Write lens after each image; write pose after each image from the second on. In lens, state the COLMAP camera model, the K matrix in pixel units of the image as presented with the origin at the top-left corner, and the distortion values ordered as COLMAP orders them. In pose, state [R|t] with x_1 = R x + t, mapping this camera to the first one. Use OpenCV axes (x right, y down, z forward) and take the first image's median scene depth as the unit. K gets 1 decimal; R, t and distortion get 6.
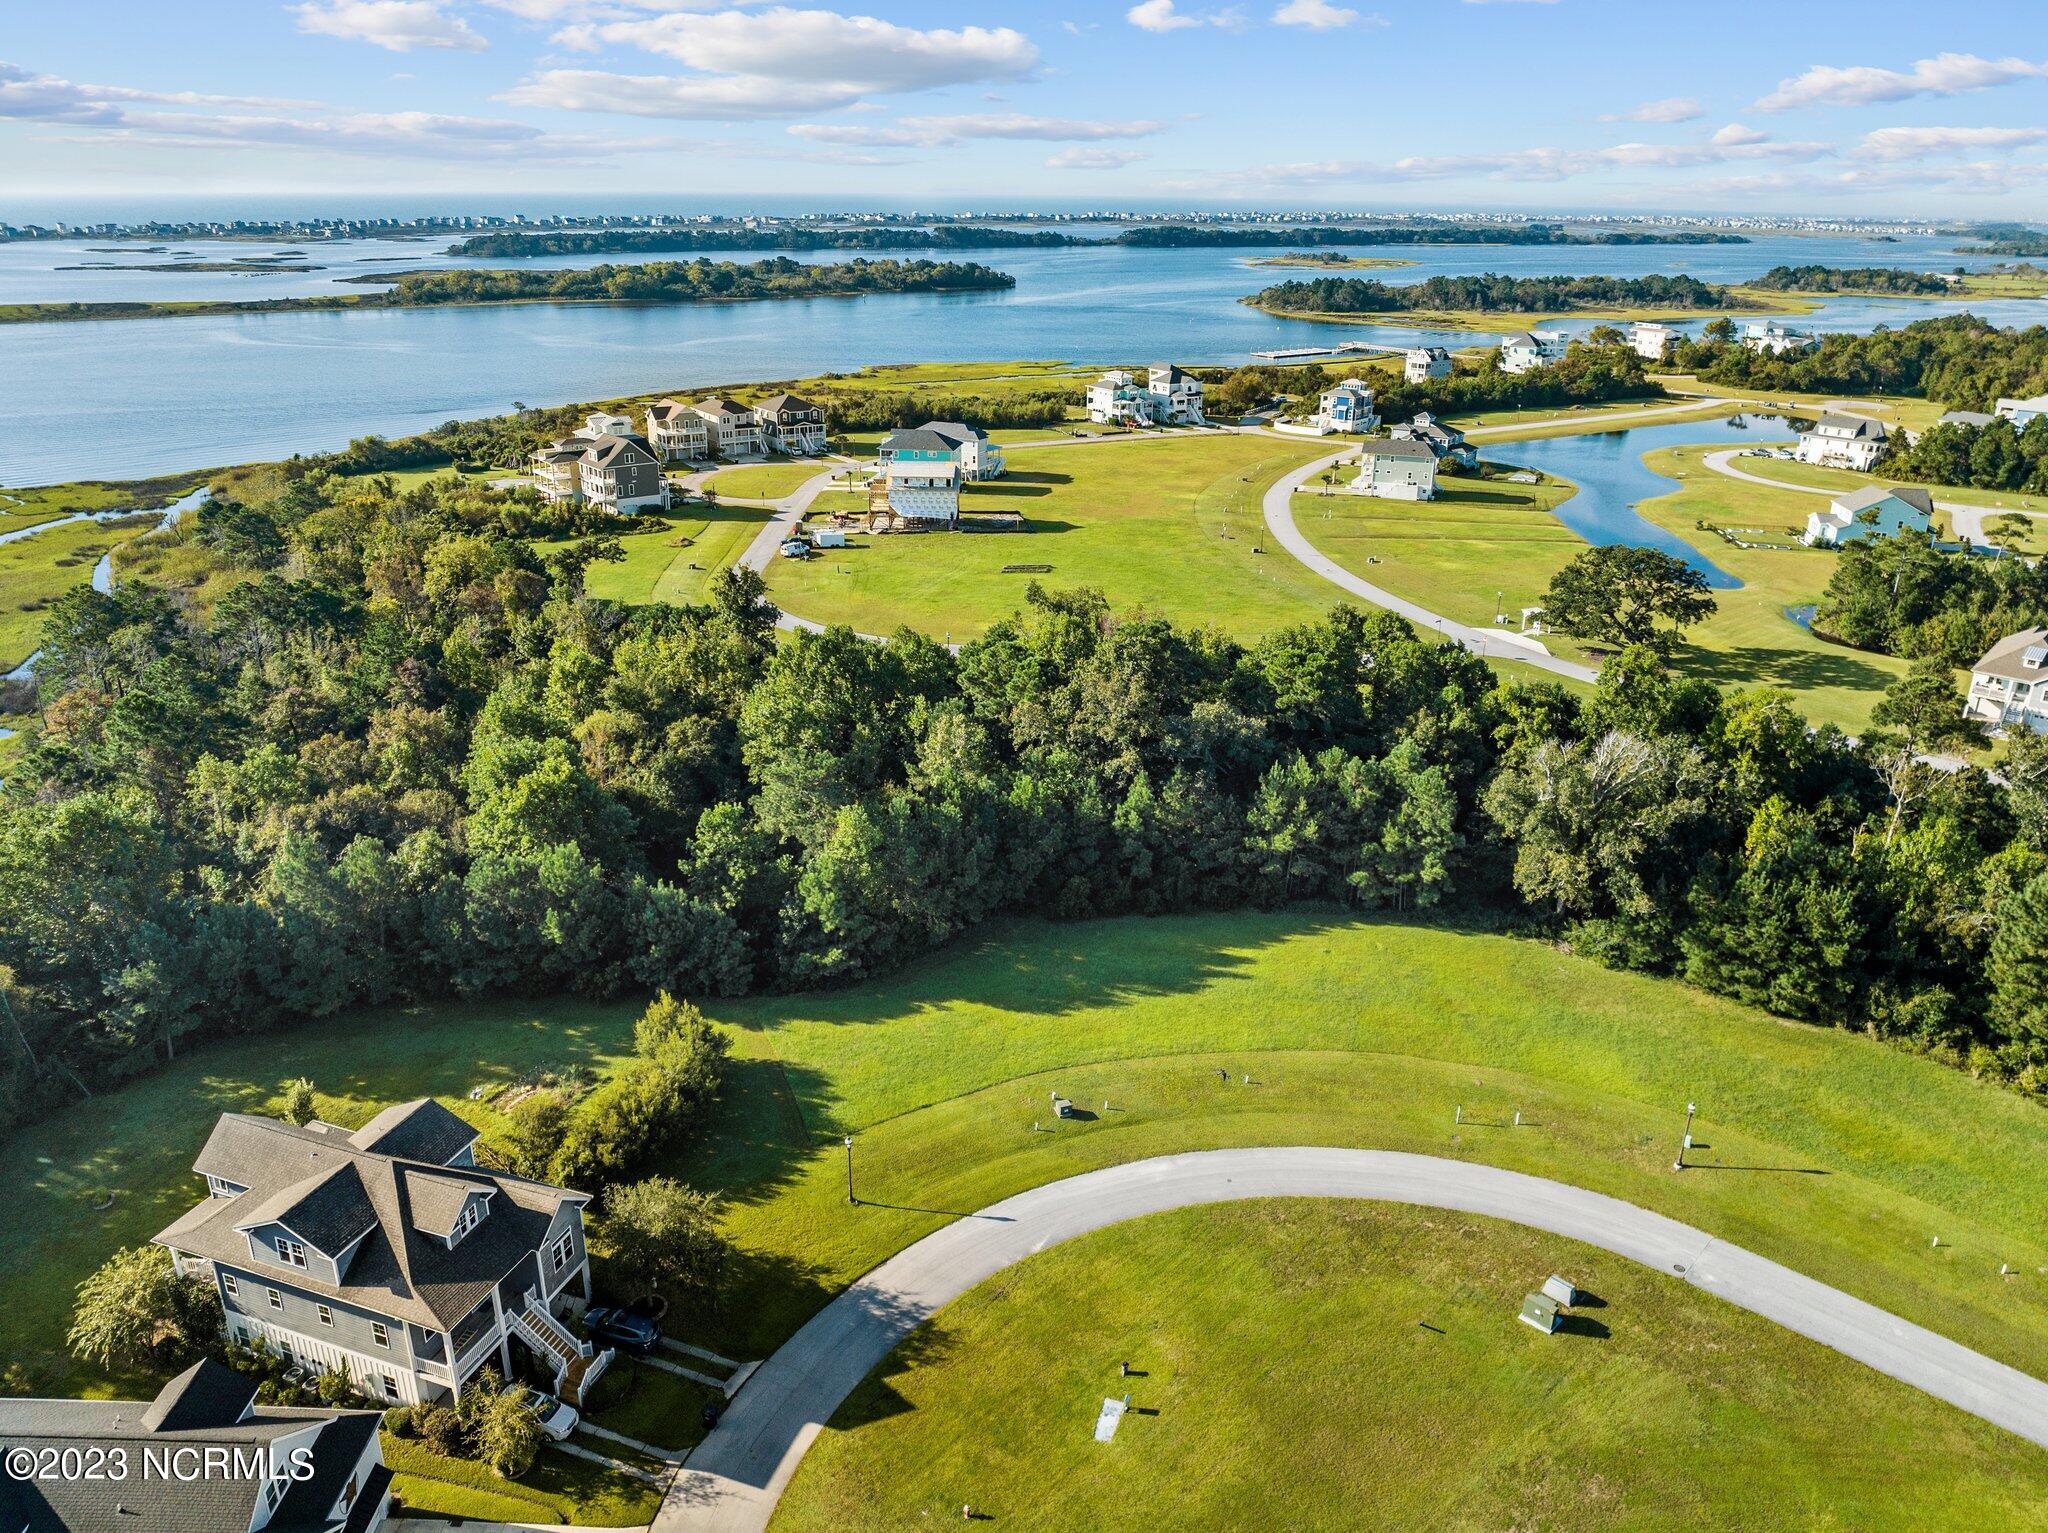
lens RADIAL K [[1470.4, 0, 1028.2], [0, 1470.4, 773.5], [0, 0, 1]] dist [-0.029630, -0.012425]
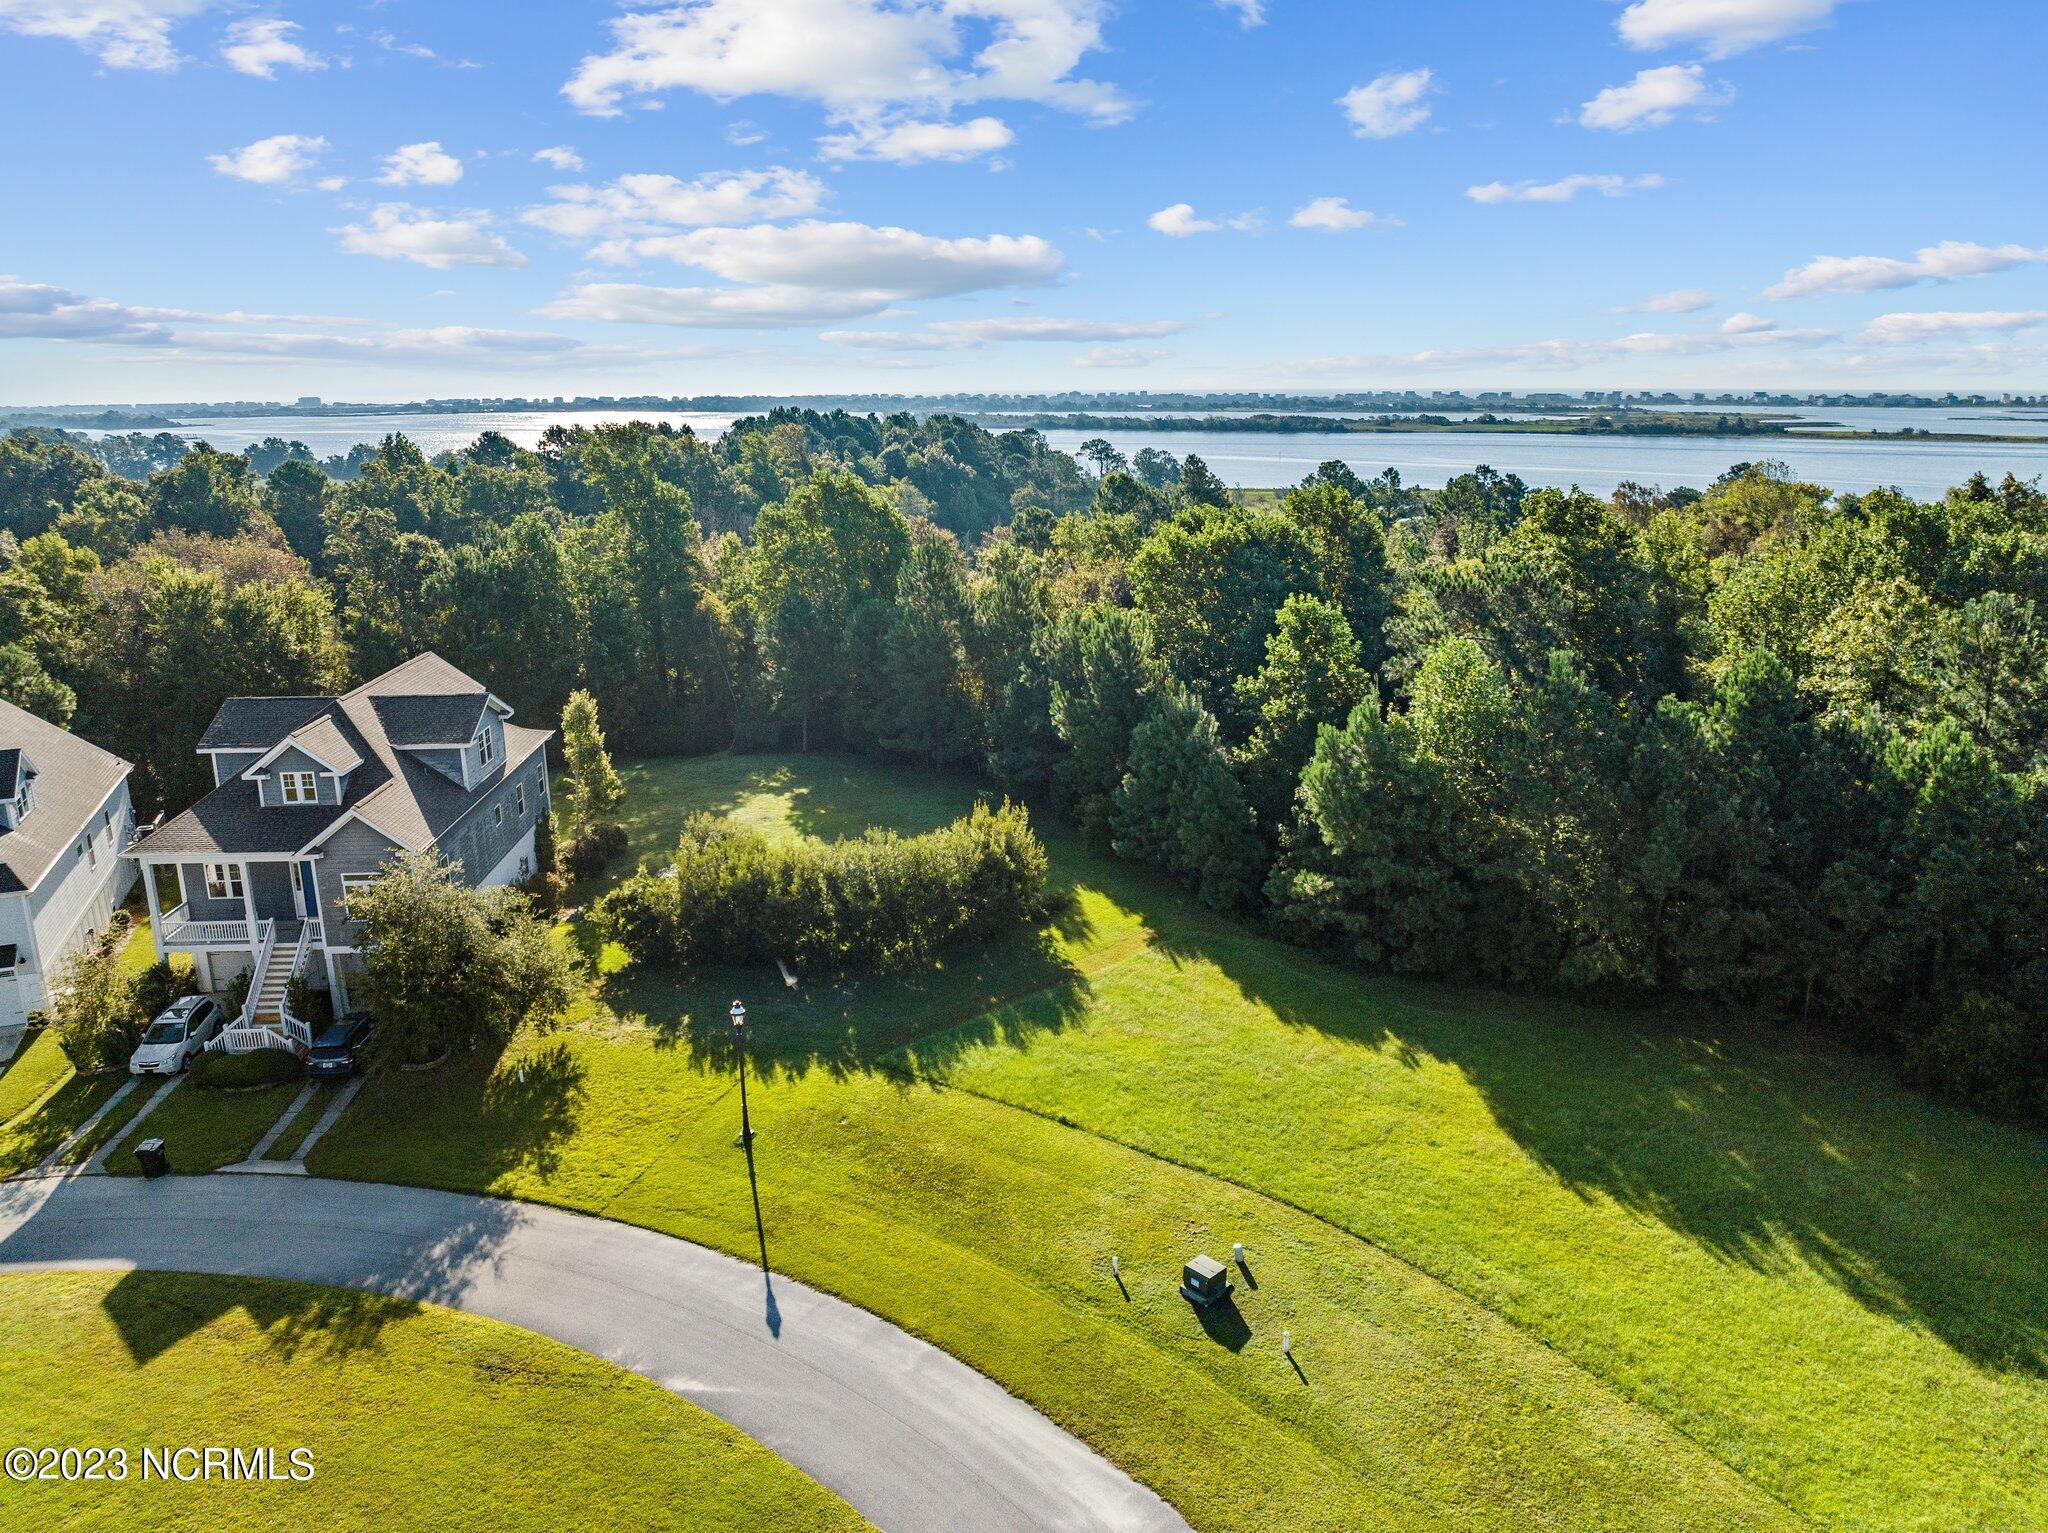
lens RADIAL K [[1446.5, 0, 1024.9], [0, 1446.5, 775.9], [0, 0, 1]] dist [-0.049433, 0.020228]
pose [[0.384800, 0.224109, -0.895379, 0.284671], [-0.327870, 0.939997, 0.094371, 0.071466], [0.862803, 0.257254, 0.435190, 0.670187]]
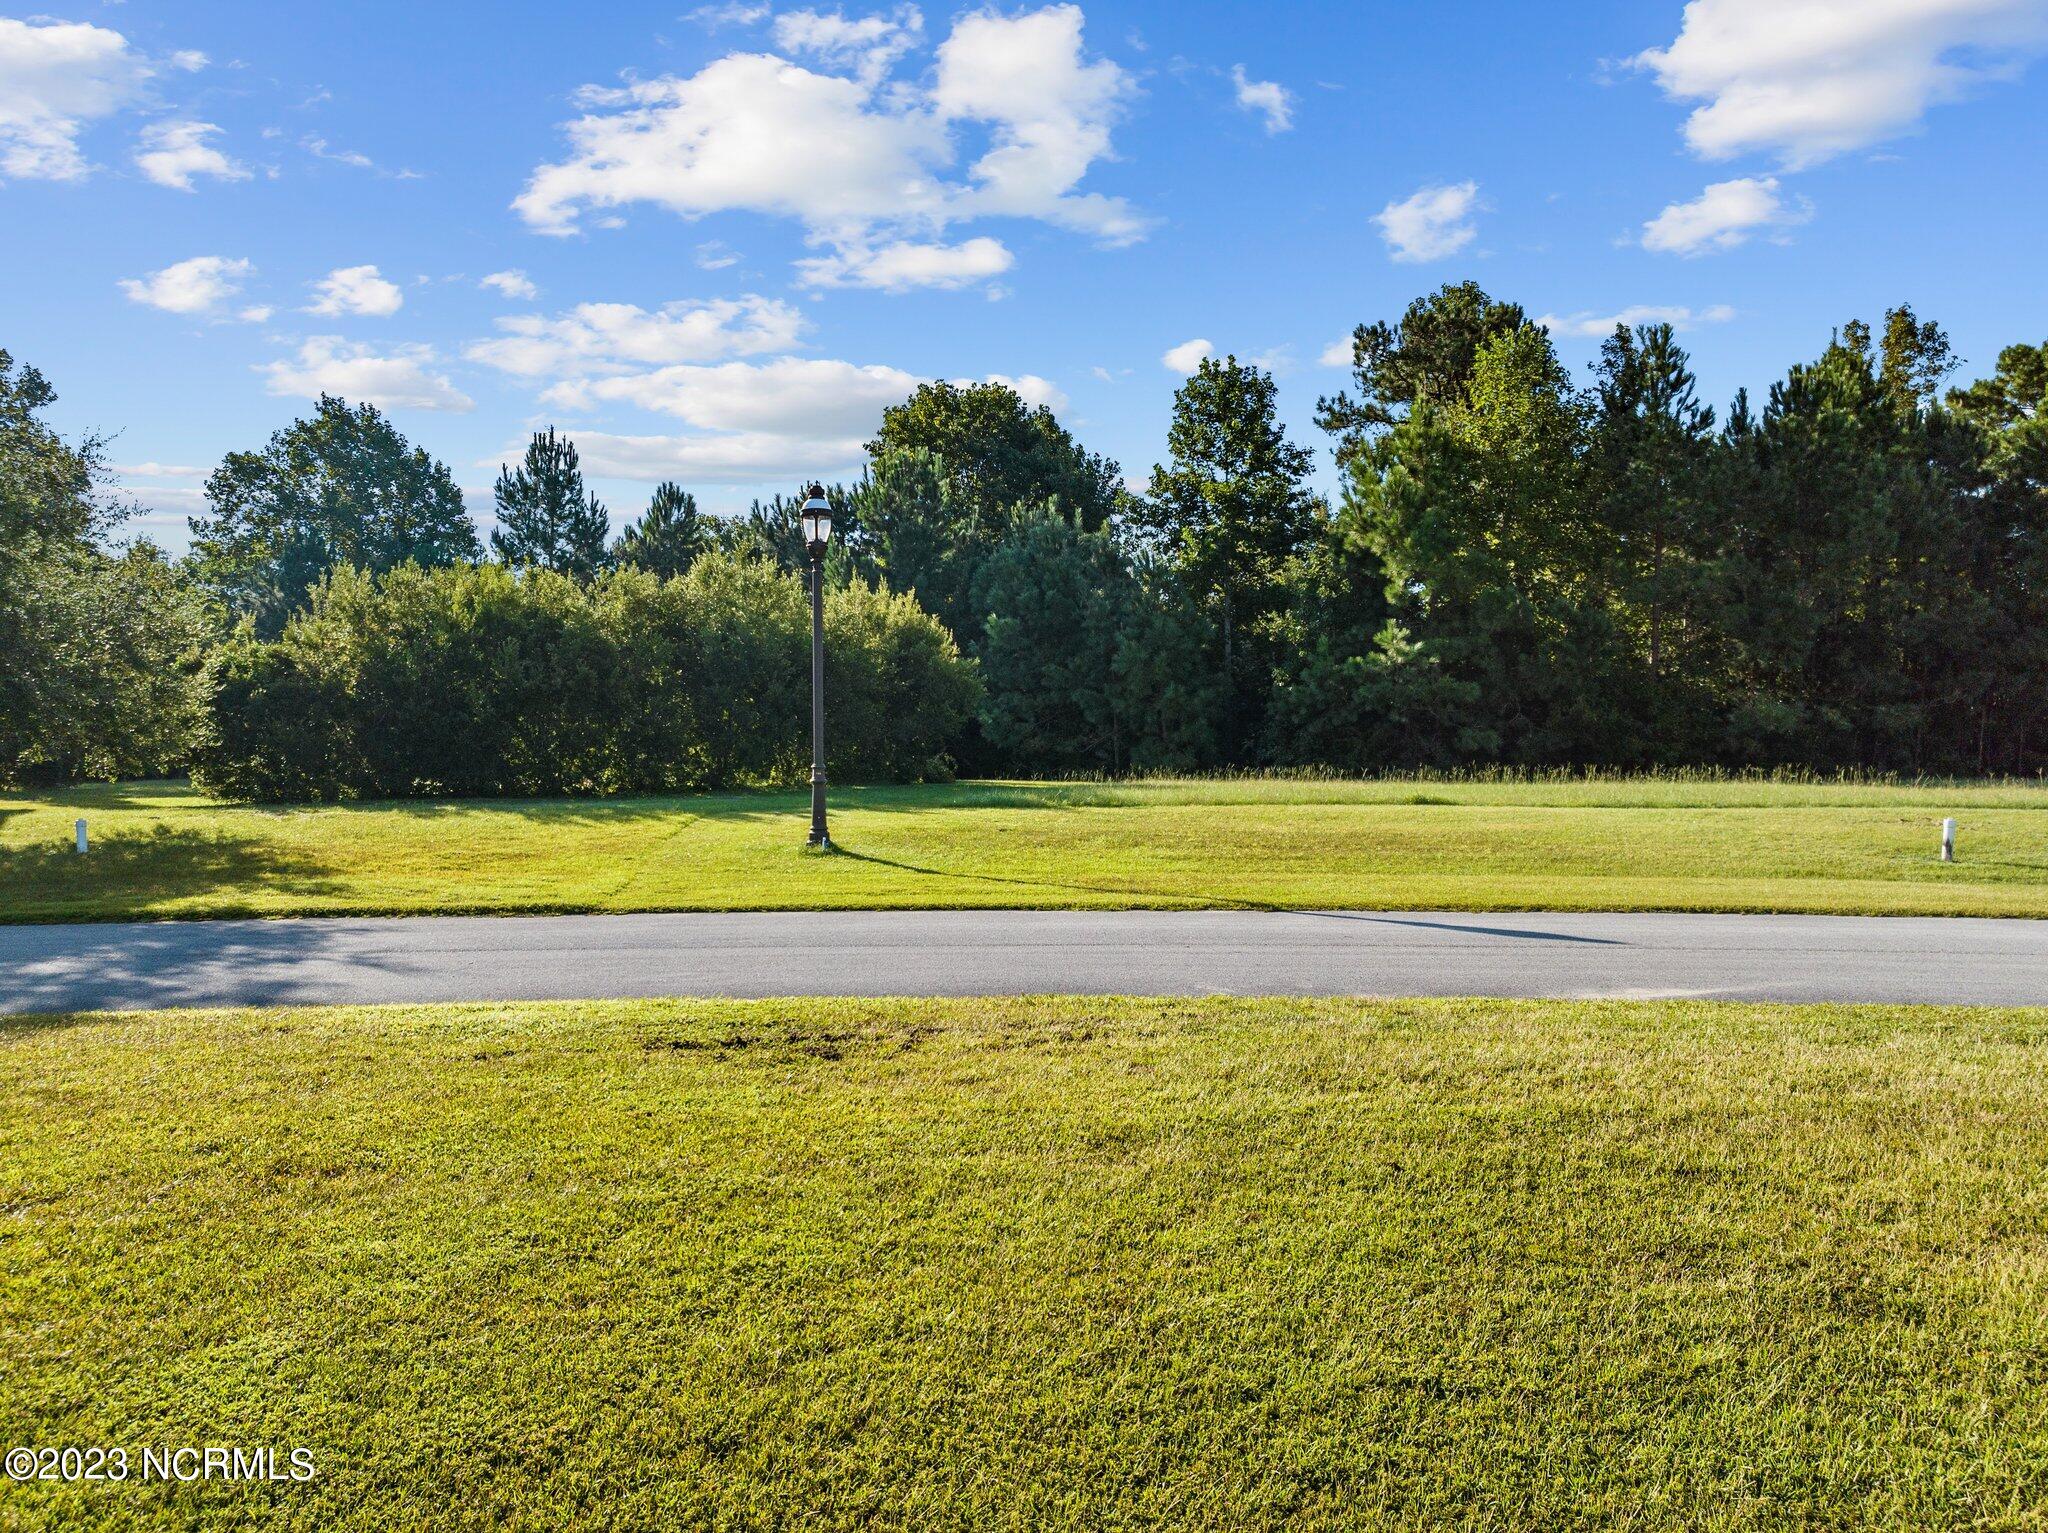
lens RADIAL K [[1451.5, 0, 1026.4], [0, 1451.5, 773.0], [0, 0, 1]] dist [-0.044517, 0.008667]
pose [[0.758250, -0.001688, -0.651961, 0.029747], [-0.229162, 0.935496, -0.268945, 0.267131], [0.610361, 0.353333, 0.708953, 0.701732]]
